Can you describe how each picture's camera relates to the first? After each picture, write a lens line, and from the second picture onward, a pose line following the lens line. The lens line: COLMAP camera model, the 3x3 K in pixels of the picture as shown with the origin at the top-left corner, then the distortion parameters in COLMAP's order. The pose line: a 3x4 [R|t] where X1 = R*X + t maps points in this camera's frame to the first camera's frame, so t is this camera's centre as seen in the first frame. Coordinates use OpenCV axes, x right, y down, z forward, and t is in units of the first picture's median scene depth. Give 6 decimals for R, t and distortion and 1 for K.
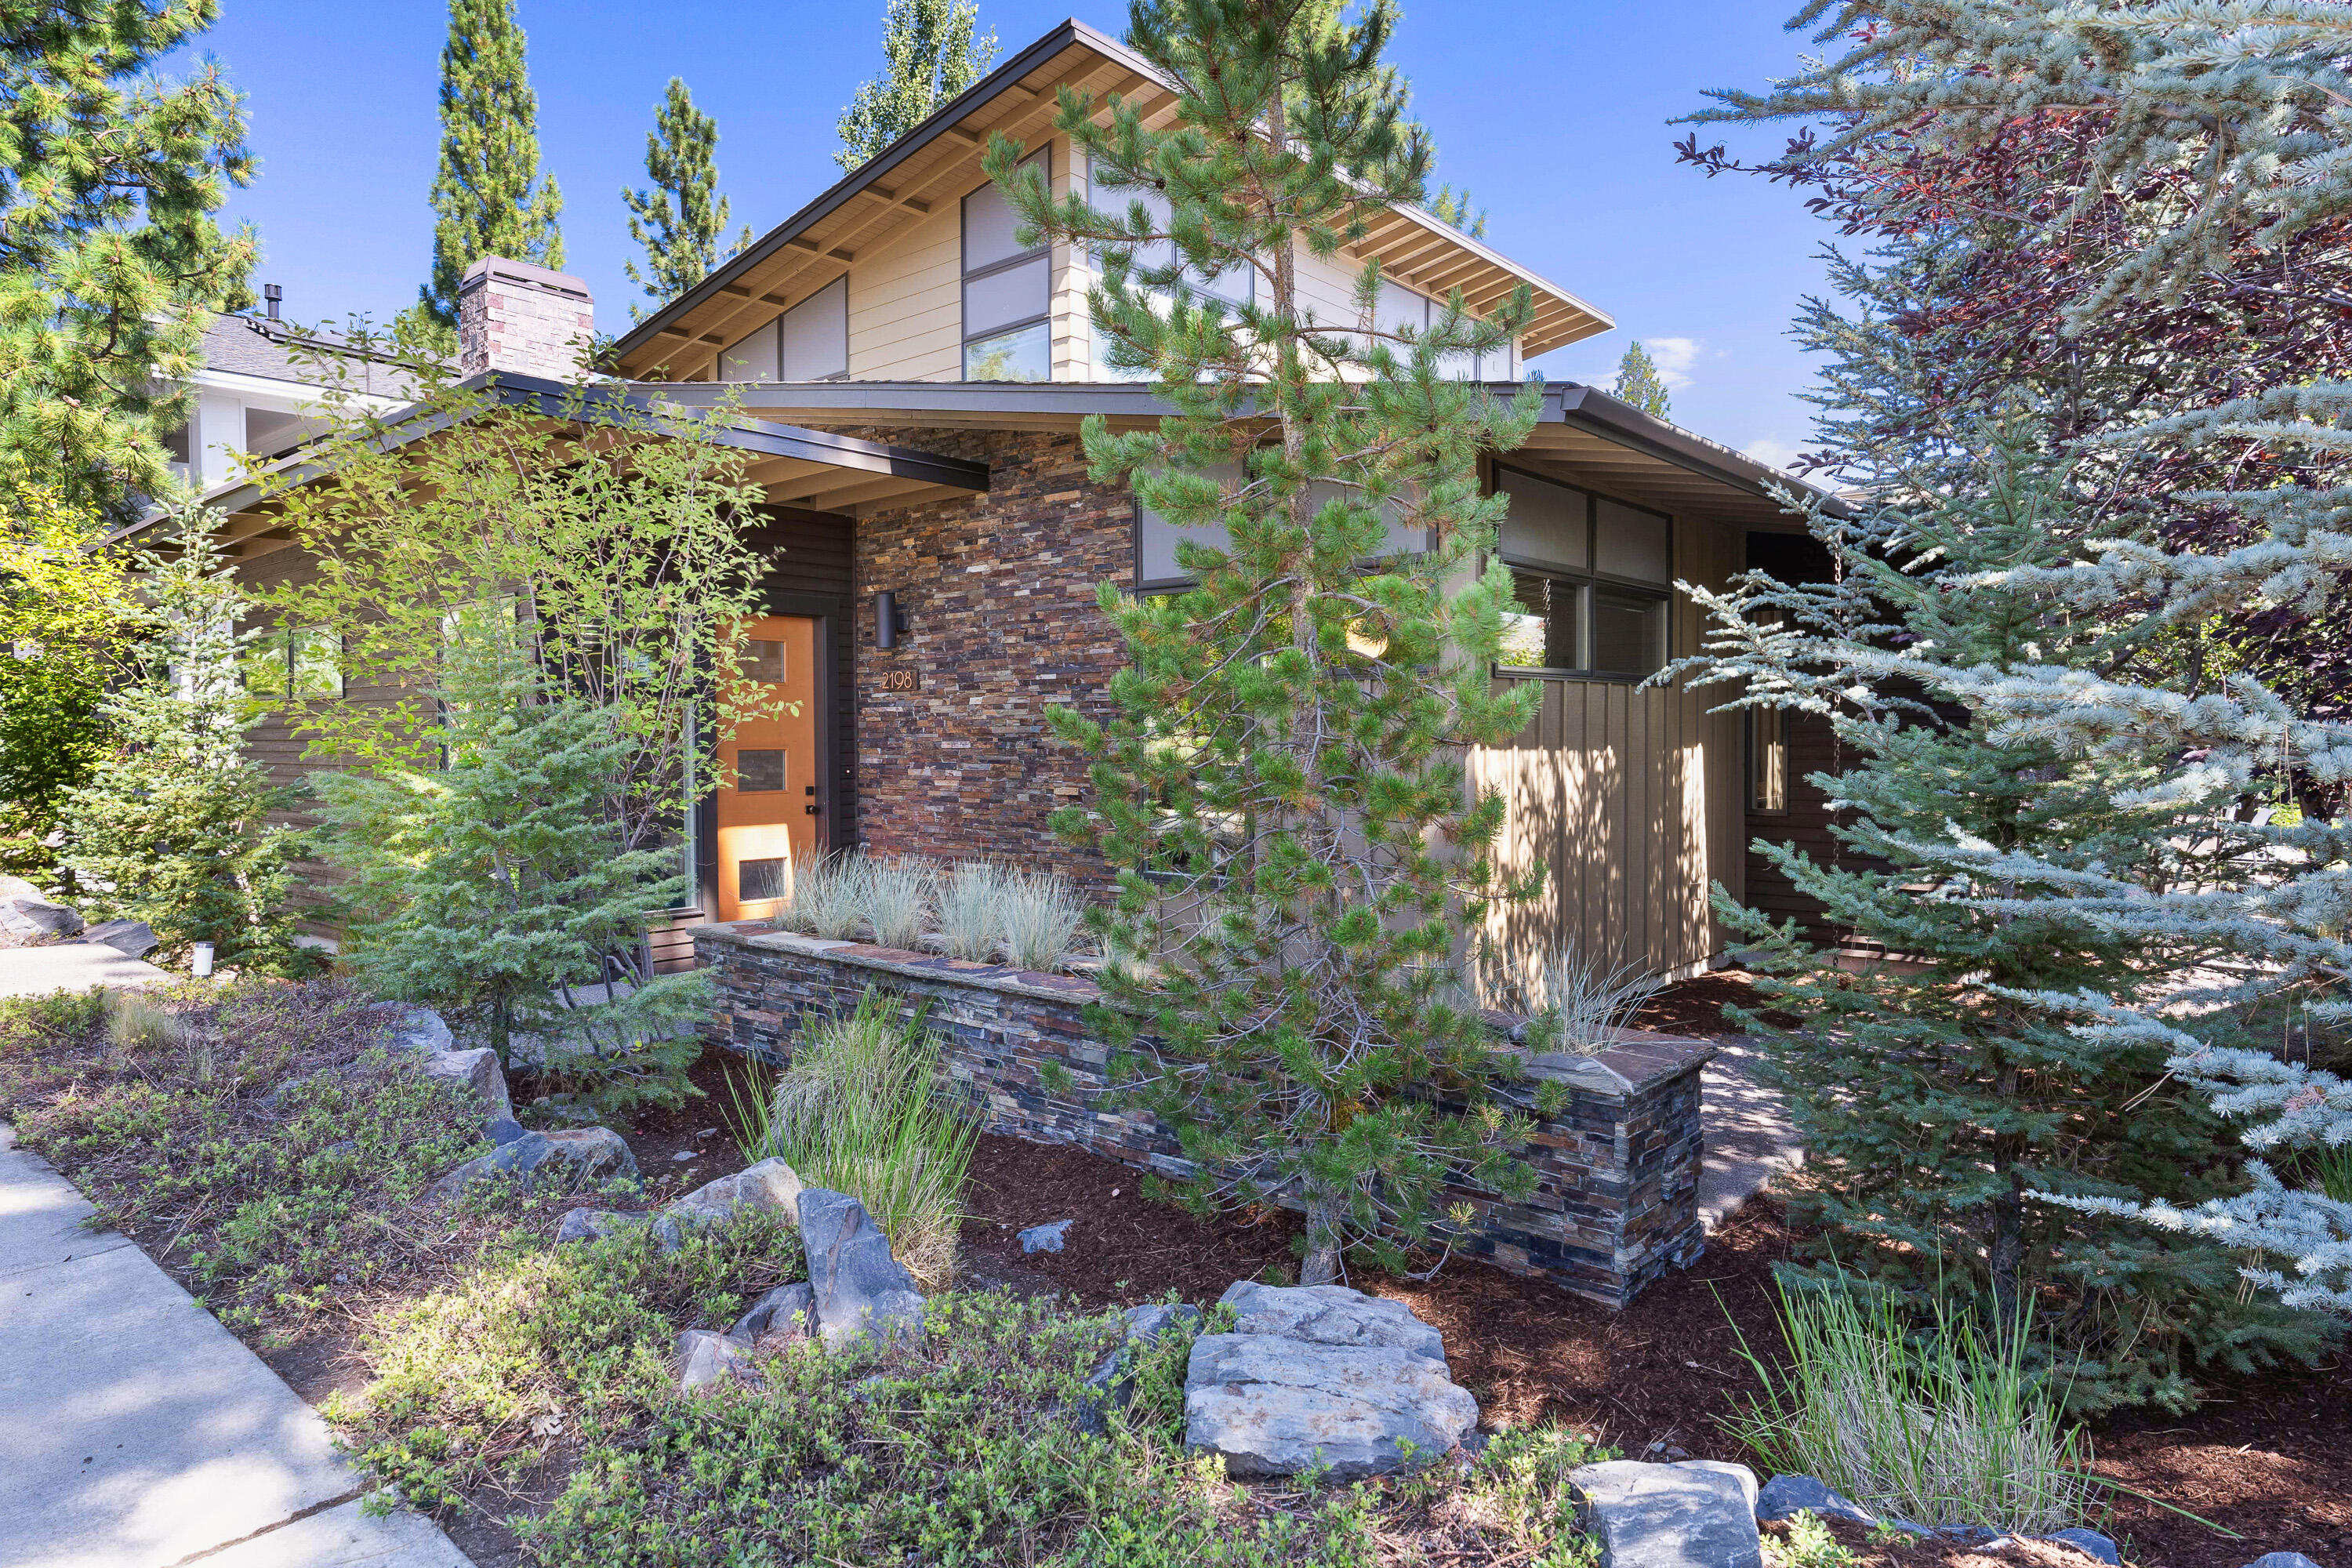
lens RADIAL K [[1413.0, 0, 1174.0], [0, 1413.0, 786.9], [0, 0, 1]] dist [0.003579, 0.000424]
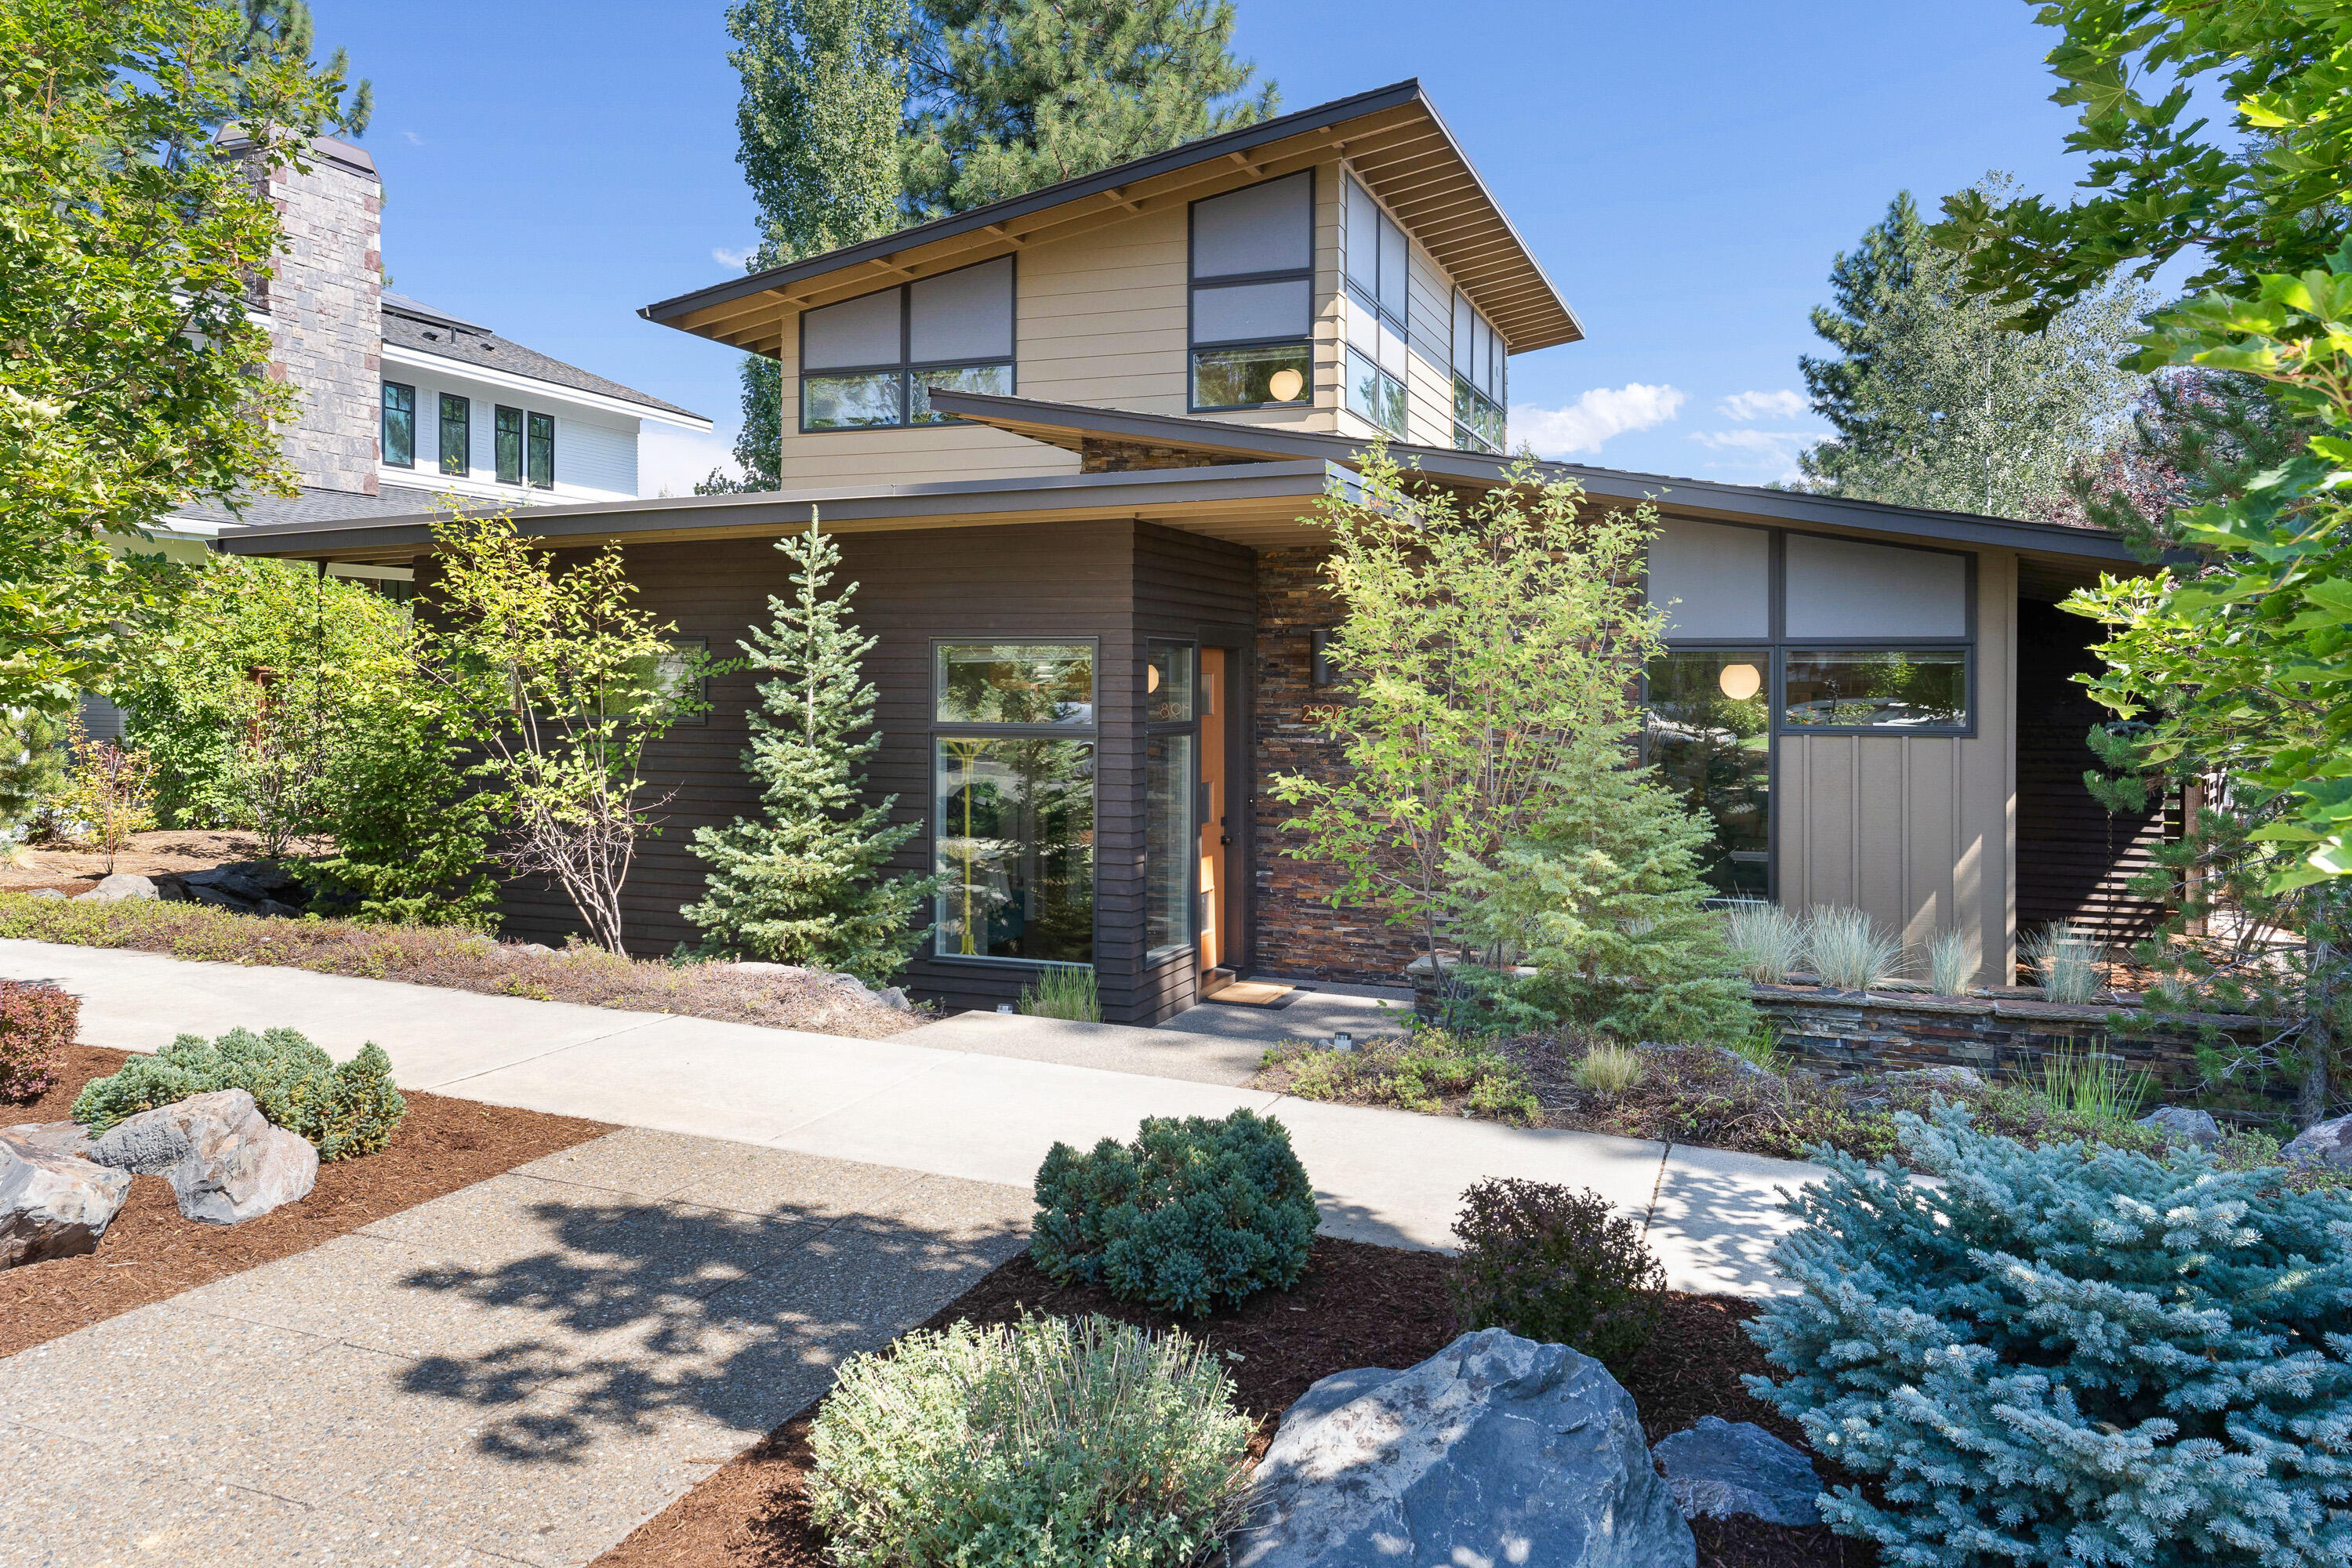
lens RADIAL K [[1607.7, 0, 1176.4], [0, 1607.7, 774.8], [0, 0, 1]] dist [-0.002709, 0.000030]
pose [[0.944487, -0.015803, 0.328170, -0.480289], [0.004761, 0.999396, 0.034424, -0.048730], [-0.328516, -0.030951, 0.943991, -0.066270]]
